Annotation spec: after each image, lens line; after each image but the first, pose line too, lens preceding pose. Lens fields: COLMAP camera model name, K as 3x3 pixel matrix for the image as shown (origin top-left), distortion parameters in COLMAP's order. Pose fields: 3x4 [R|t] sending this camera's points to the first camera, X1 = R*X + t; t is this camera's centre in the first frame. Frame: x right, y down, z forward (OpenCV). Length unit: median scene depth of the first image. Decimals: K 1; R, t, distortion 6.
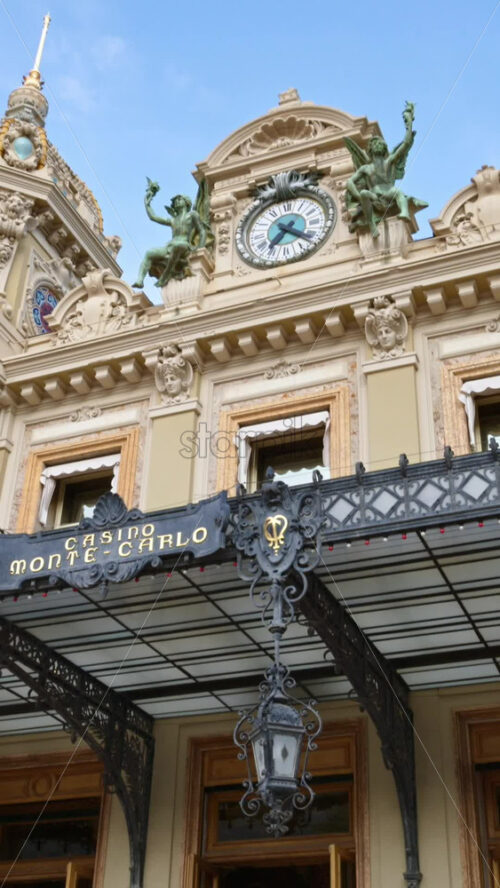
lens RADIAL K [[1069.3, 0, 289.6], [0, 1069.3, 442.8], [0, 0, 1]] dist [-0.014798, -0.013989]
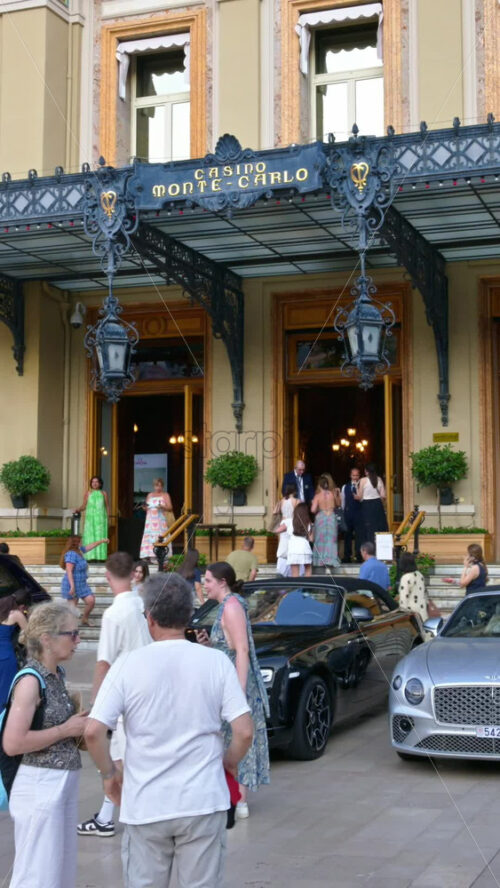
lens RADIAL K [[1166.0, 0, 353.5], [0, 1166.0, 442.2], [0, 0, 1]] dist [0.001894, -0.011281]
pose [[0.998453, -0.013410, 0.053956, -0.065130], [-0.012775, 0.889172, 0.457395, -0.180270], [-0.054110, -0.457376, 0.887625, -0.287066]]
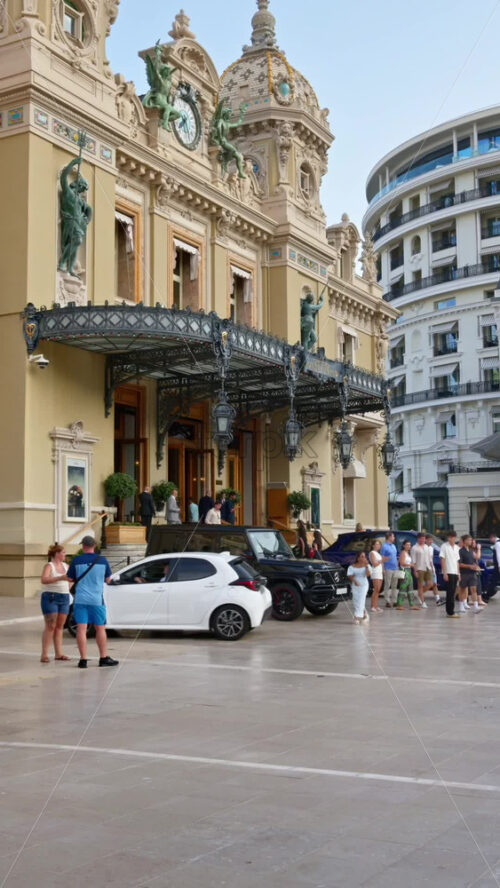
lens RADIAL K [[1069.3, 0, 289.6], [0, 1069.3, 442.8], [0, 0, 1]] dist [-0.014798, -0.013989]
pose [[0.095817, 0.088620, 0.991446, -2.020593], [-0.515456, 0.856499, -0.026743, 0.262183], [-0.851542, -0.508485, 0.127747, 0.387726]]
